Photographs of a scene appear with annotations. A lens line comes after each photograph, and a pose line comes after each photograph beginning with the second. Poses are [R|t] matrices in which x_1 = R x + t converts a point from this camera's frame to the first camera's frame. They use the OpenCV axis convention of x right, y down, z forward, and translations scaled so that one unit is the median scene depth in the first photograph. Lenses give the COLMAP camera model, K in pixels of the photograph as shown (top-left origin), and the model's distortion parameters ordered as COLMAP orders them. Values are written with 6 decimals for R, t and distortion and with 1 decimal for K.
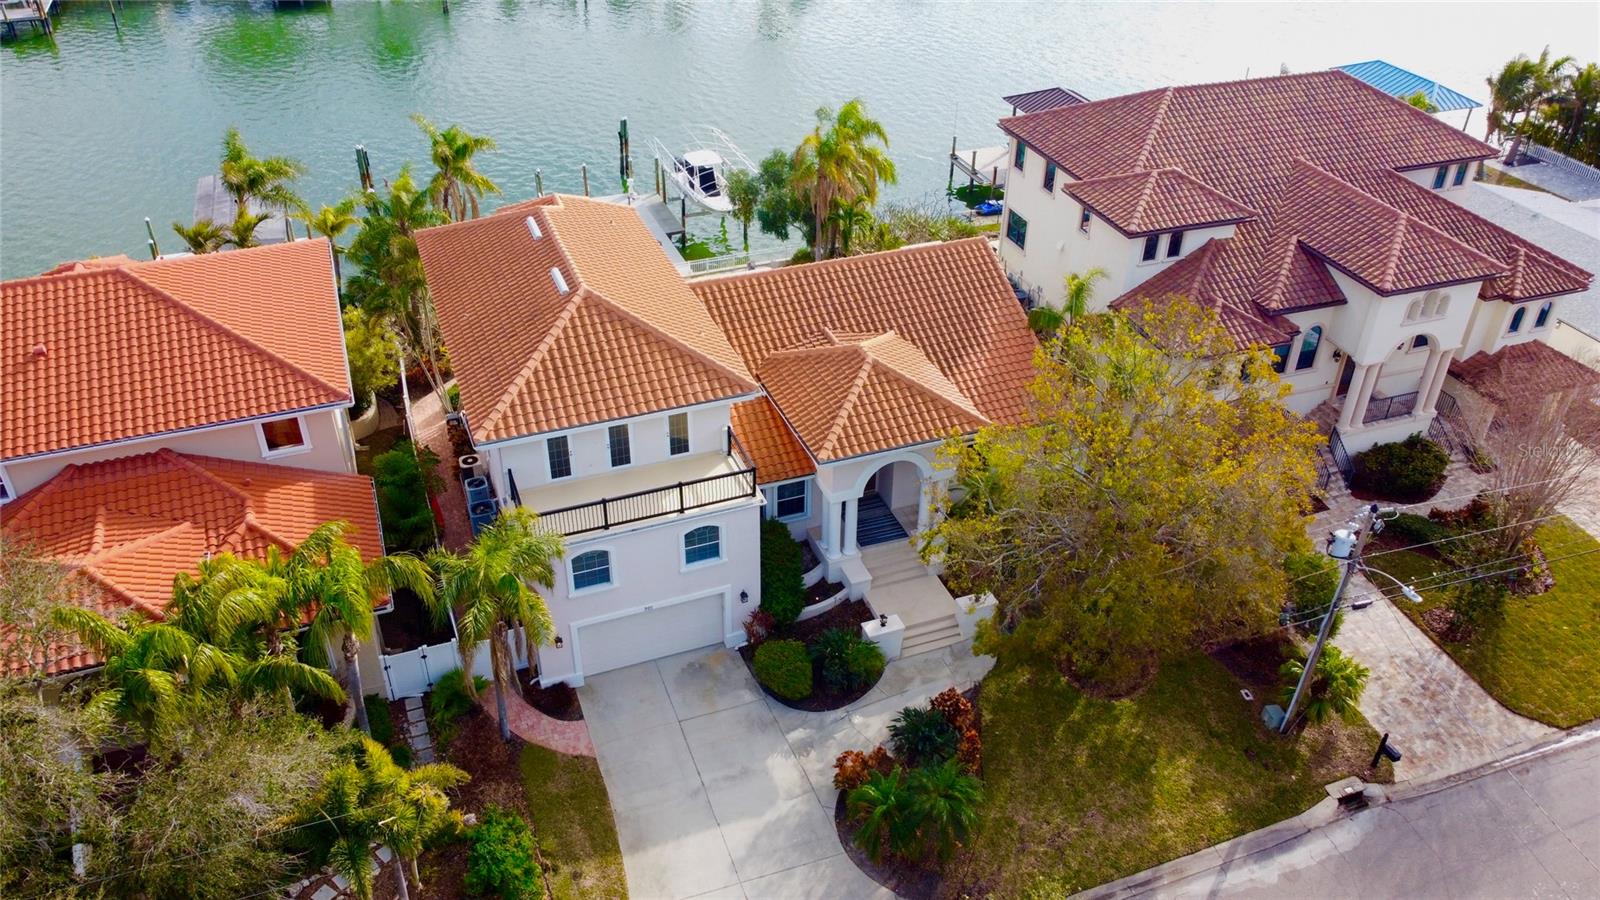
lens RADIAL K [[1220.3, 0, 806.7], [0, 1220.3, 457.6], [0, 0, 1]] dist [0.011726, -0.011766]
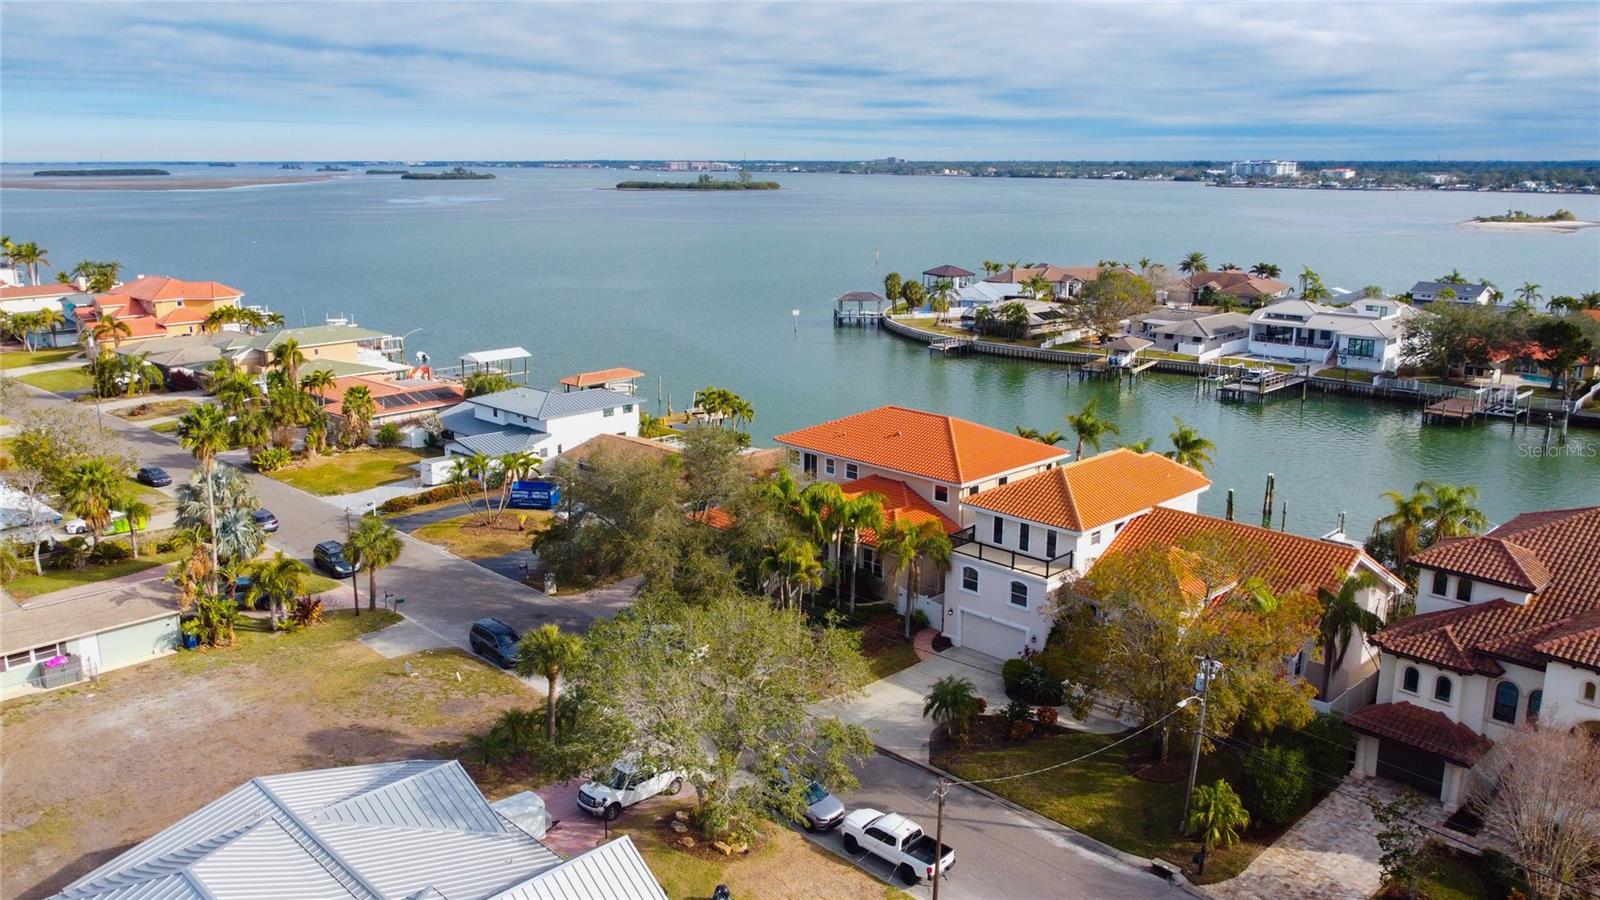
lens RADIAL K [[1220.3, 0, 806.7], [0, 1220.3, 457.6], [0, 0, 1]] dist [0.011726, -0.011766]
pose [[0.404231, 0.207528, -0.890803, 1.278276], [-0.510600, 0.859240, -0.031526, 0.106195], [0.758871, 0.467588, 0.453295, -0.168535]]
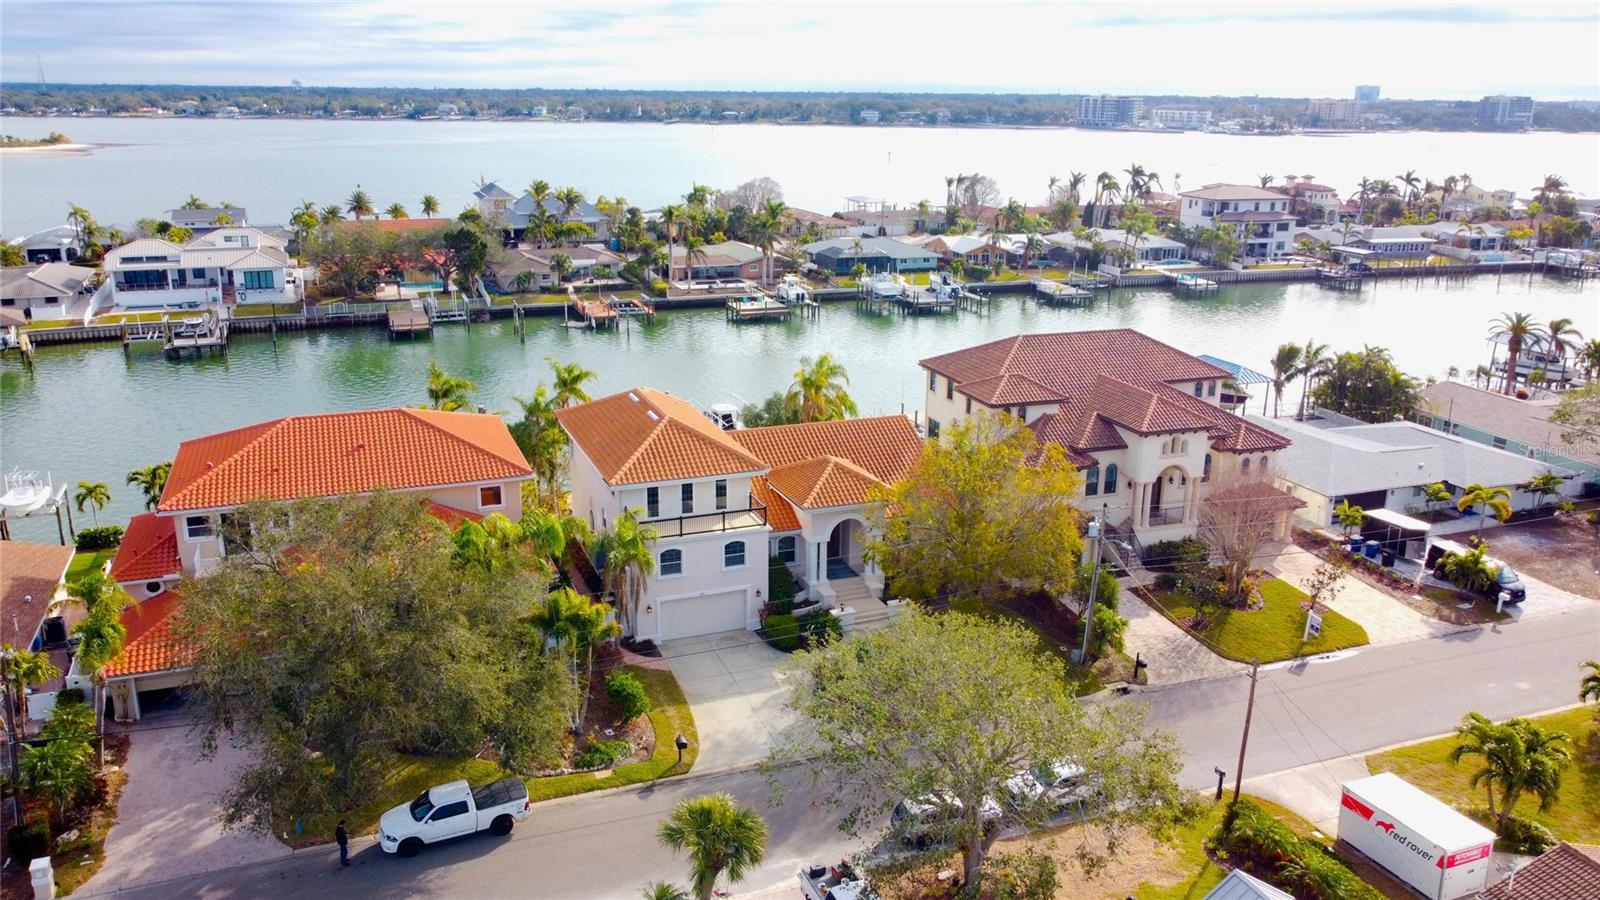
lens RADIAL K [[1220.3, 0, 806.7], [0, 1220.3, 457.6], [0, 0, 1]] dist [0.011726, -0.011766]
pose [[0.999965, -0.004987, 0.006660, 0.003931], [0.006743, 0.954697, -0.297504, 0.413045], [-0.004875, 0.297538, 0.954697, -0.613708]]
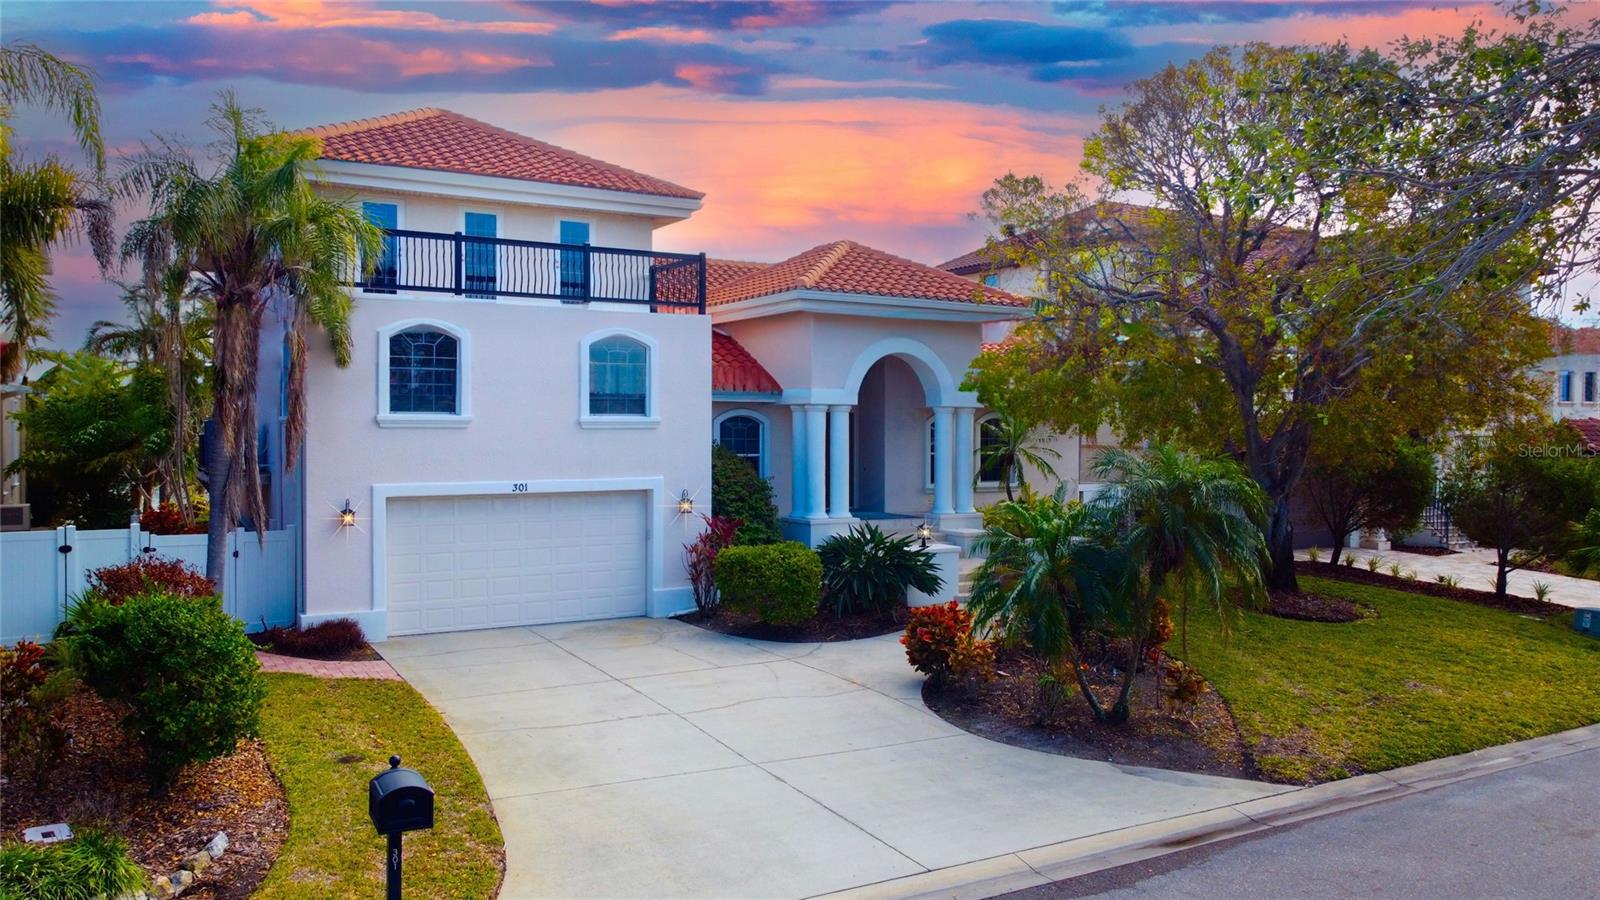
lens RADIAL K [[1220.3, 0, 806.7], [0, 1220.3, 457.6], [0, 0, 1]] dist [0.011726, -0.011766]
pose [[0.987185, -0.008729, 0.159342, -0.082891], [0.090996, 0.851053, -0.517134, 0.383554], [-0.131094, 0.525007, 0.840941, 0.469685]]
